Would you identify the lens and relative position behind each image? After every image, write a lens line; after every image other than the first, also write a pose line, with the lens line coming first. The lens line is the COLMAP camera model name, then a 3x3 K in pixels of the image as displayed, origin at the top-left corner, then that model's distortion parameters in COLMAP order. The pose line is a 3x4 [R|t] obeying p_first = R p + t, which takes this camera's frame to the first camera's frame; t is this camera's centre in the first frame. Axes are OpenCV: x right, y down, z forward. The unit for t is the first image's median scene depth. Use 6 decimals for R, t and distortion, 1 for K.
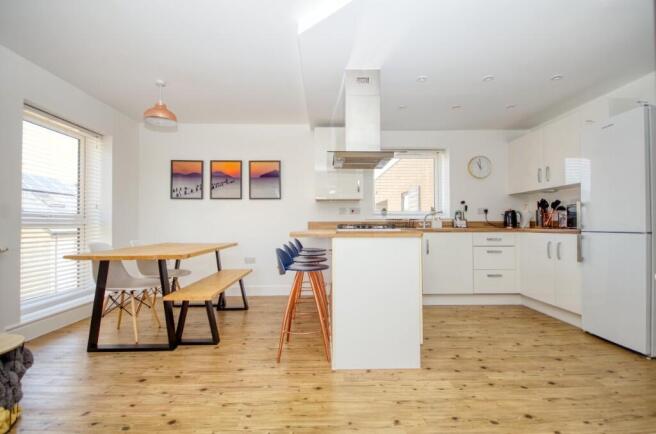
lens RADIAL K [[301.7, 0, 326.5], [0, 301.7, 220.8], [0, 0, 1]] dist [0.002124, 0.000023]
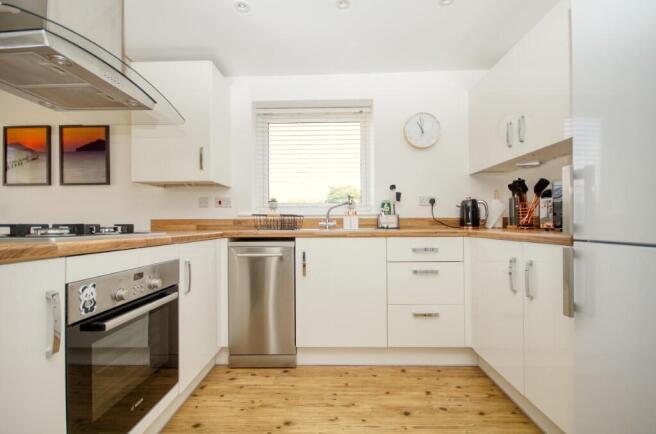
lens RADIAL K [[301.7, 0, 328.2], [0, 301.7, 217.9], [0, 0, 1]] dist [0.002124, 0.000023]
pose [[0.999149, -0.003462, -0.041105, 0.351390], [0.003250, 0.999981, -0.005226, 0.004401], [0.041122, 0.005088, 0.999141, 0.383640]]
